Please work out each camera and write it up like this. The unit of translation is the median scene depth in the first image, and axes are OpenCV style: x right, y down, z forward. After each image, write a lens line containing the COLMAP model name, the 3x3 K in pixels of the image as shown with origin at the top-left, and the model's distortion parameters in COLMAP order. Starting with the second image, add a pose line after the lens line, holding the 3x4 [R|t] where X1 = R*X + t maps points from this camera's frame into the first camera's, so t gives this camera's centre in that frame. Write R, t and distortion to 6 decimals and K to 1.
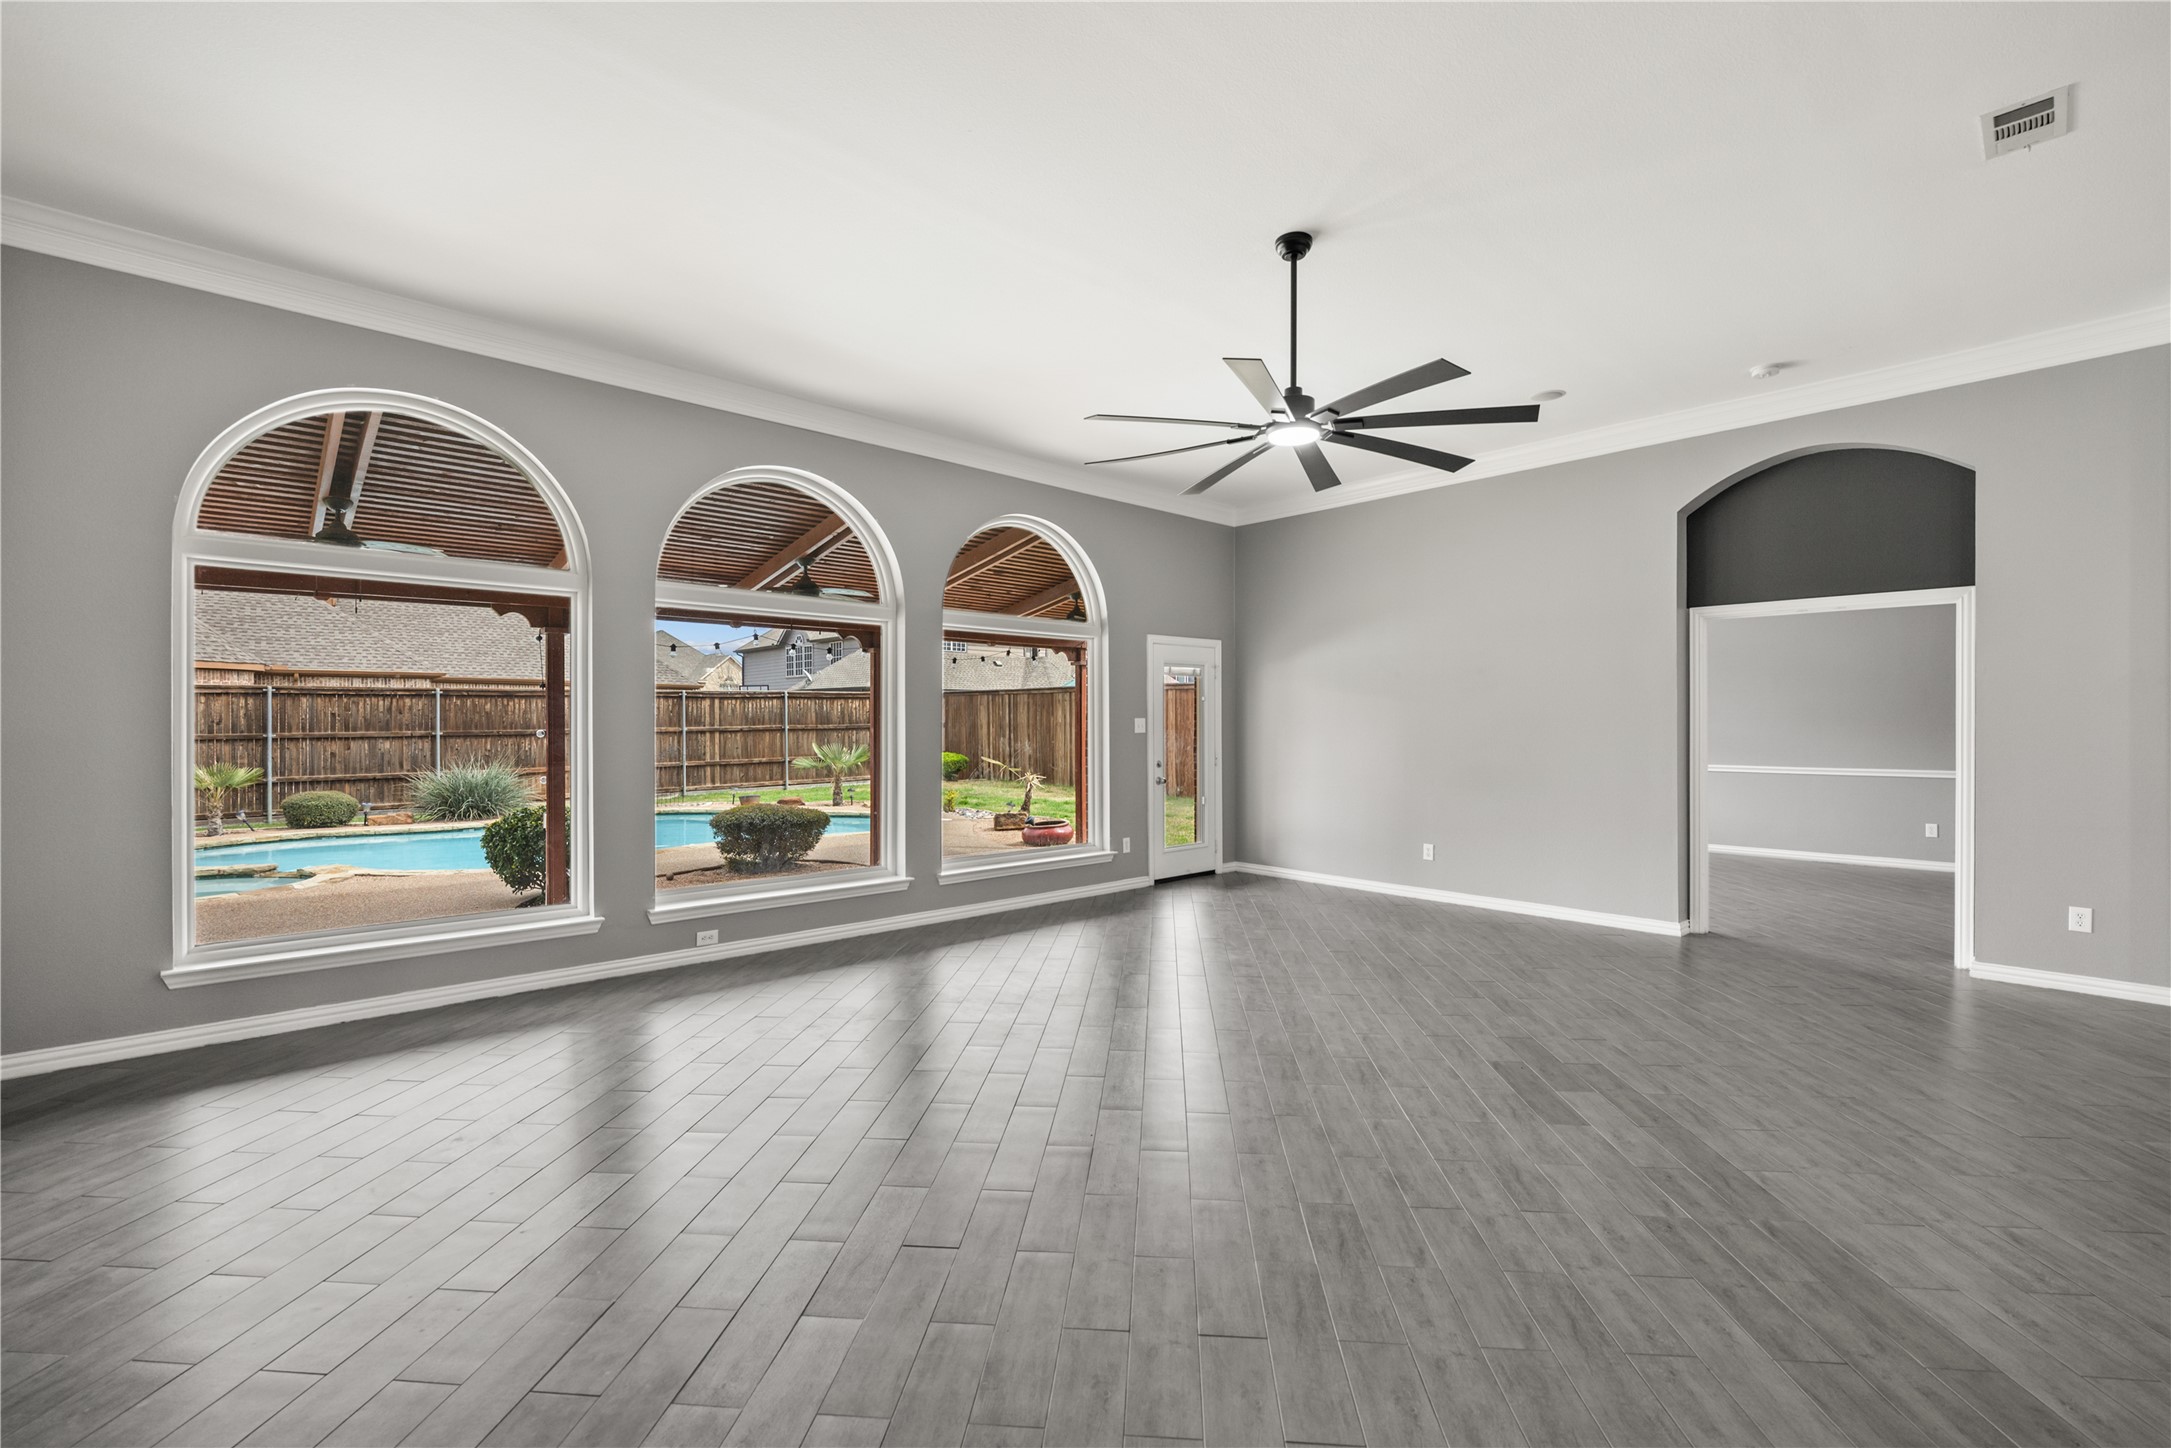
lens RADIAL K [[926.9, 0, 1089.4], [0, 926.9, 737.1], [0, 0, 1]] dist [-0.002054, -0.001115]
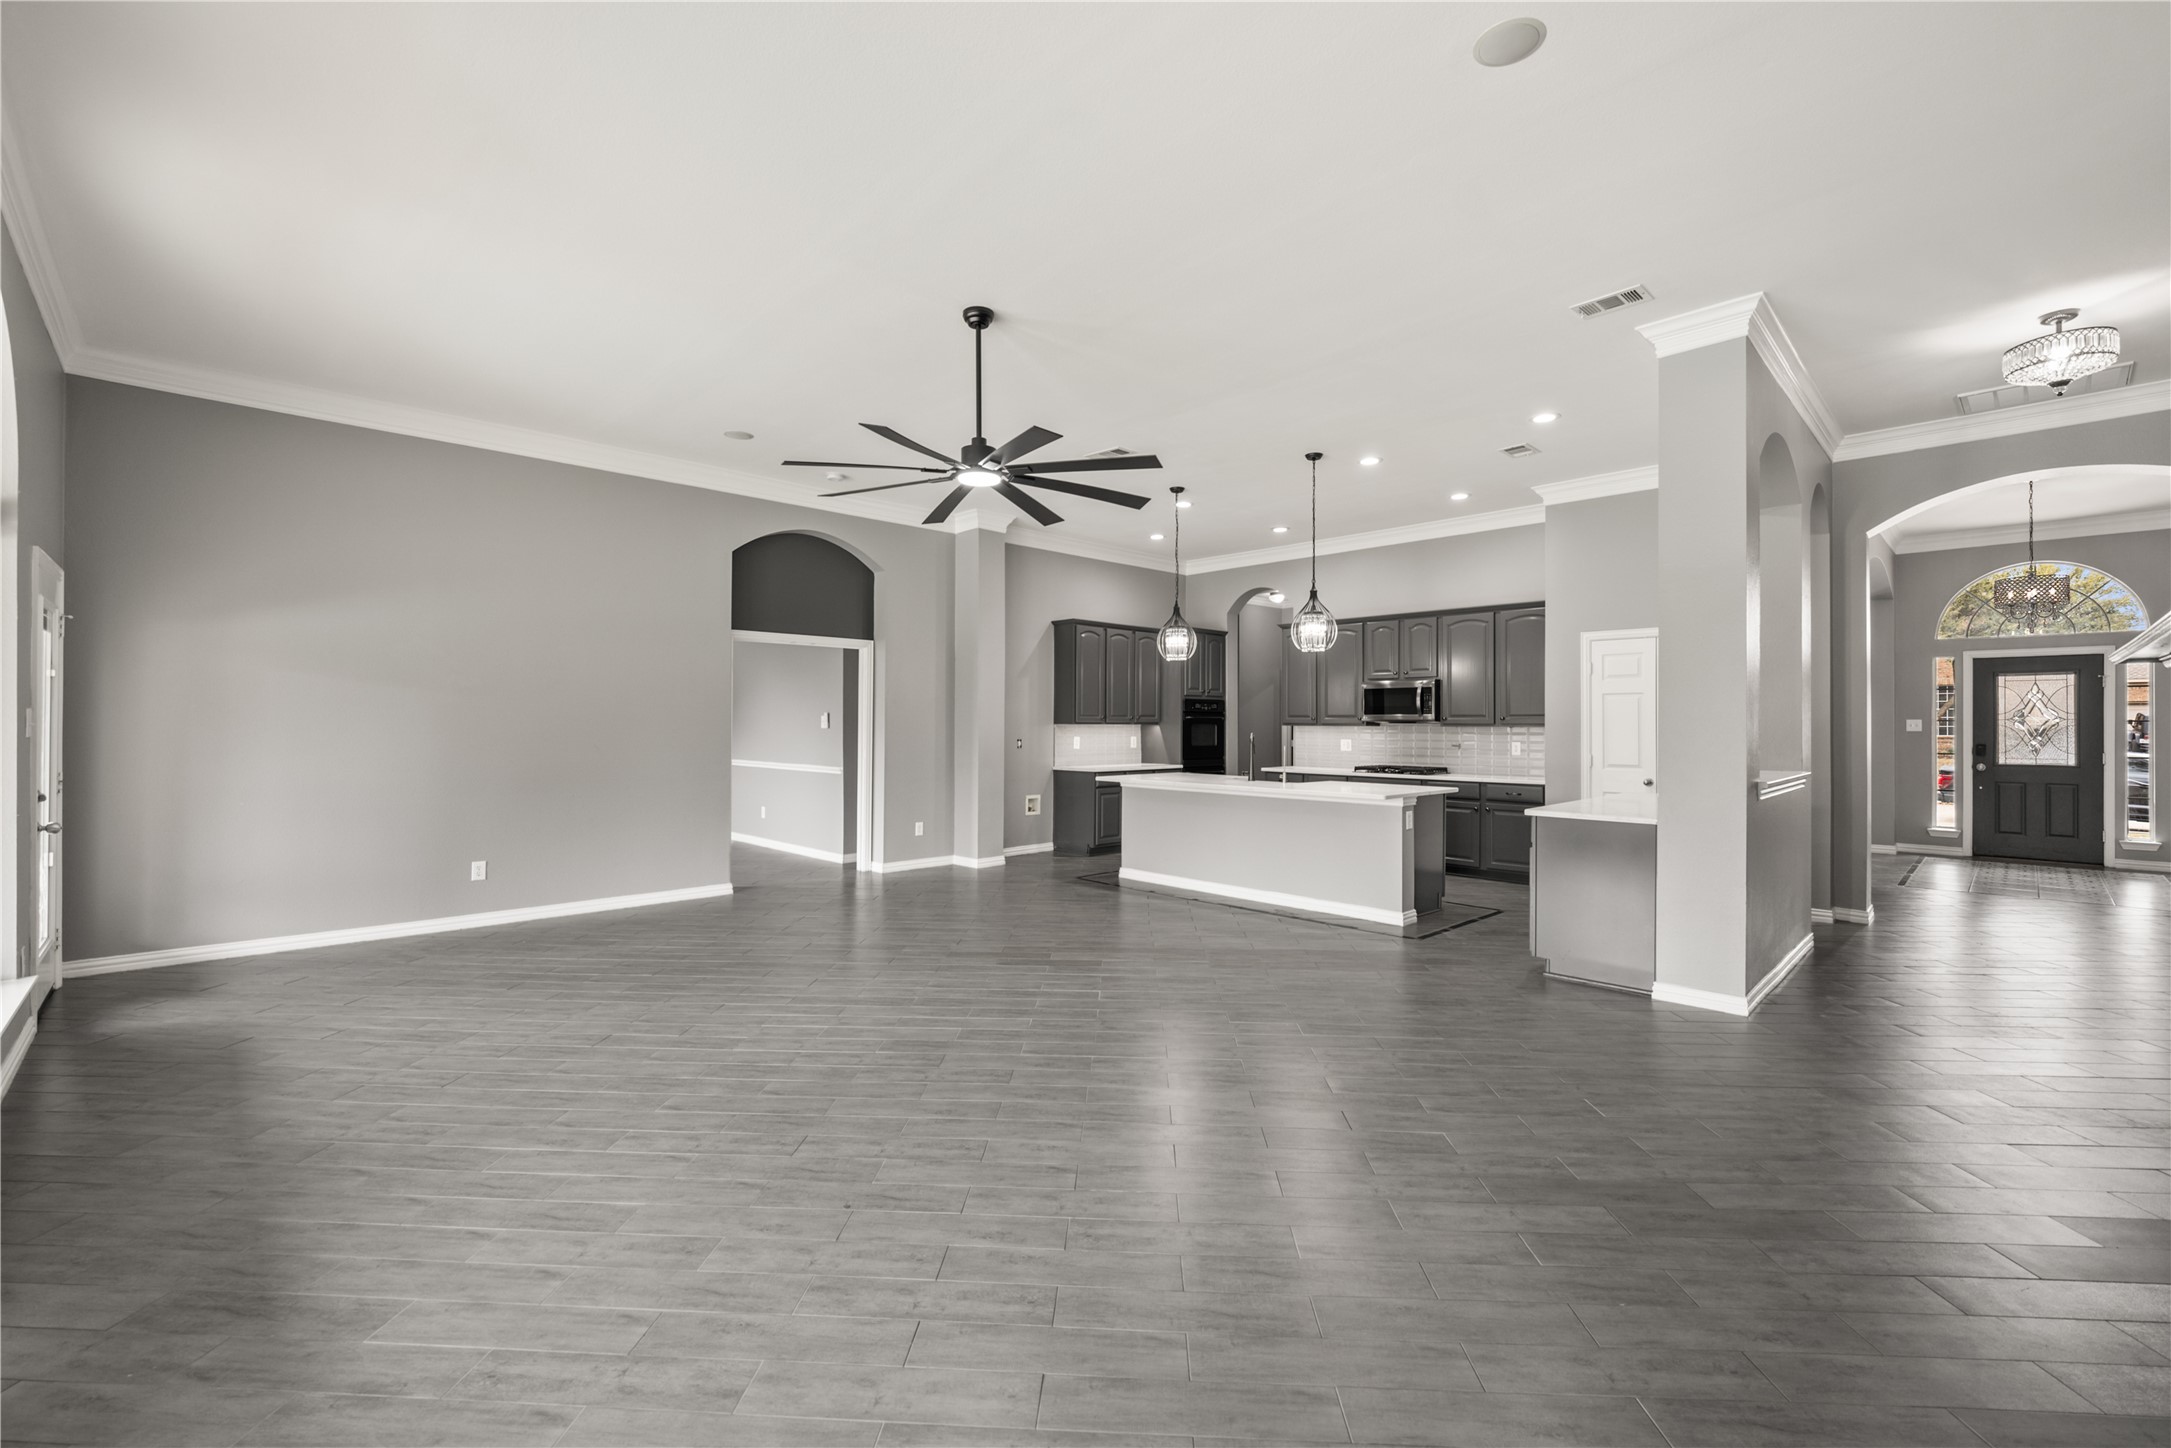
lens RADIAL K [[926.9, 0, 1079.0], [0, 926.9, 715.1], [0, 0, 1]] dist [-0.002054, -0.001115]
pose [[-0.019353, 0.006622, 0.999791, -0.262476], [0.010591, 0.999923, -0.006418, -0.004577], [-0.999757, 0.010465, -0.019422, 0.241987]]
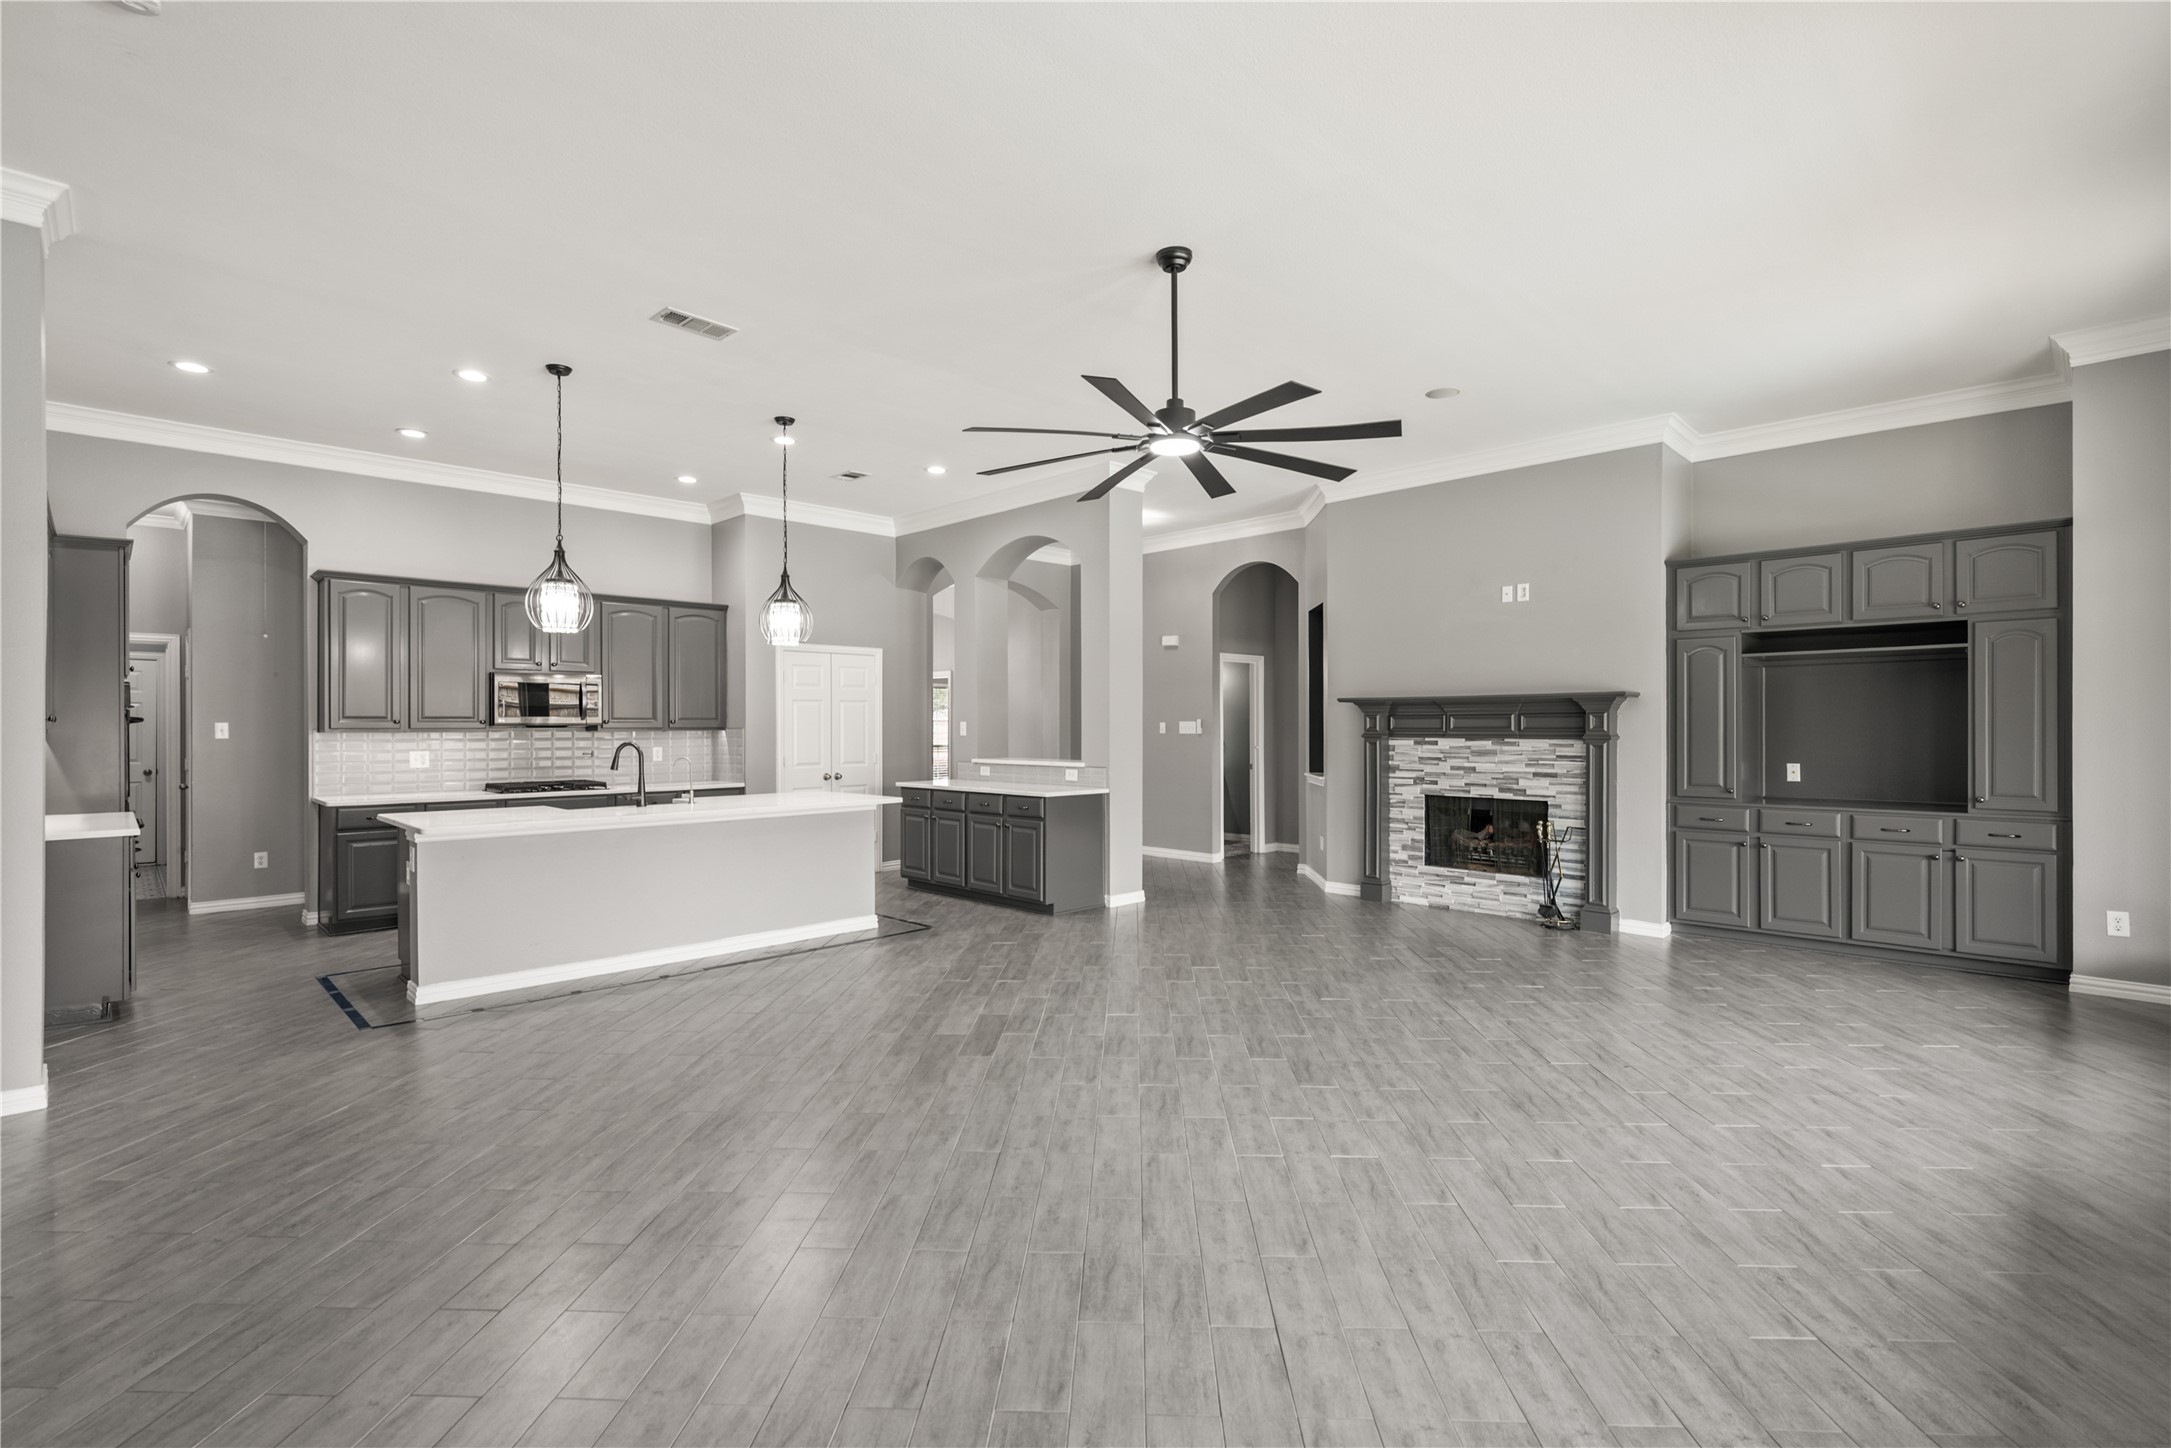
lens RADIAL K [[992.2, 0, 1100.8], [0, 992.2, 726.3], [0, 0, 1]] dist [-0.005360, 0.000163]
pose [[-0.999145, 0.001276, -0.041317, 0.094660], [0.000667, 0.999891, 0.014760, -0.009319], [0.041331, 0.014720, -0.999037, 0.568114]]
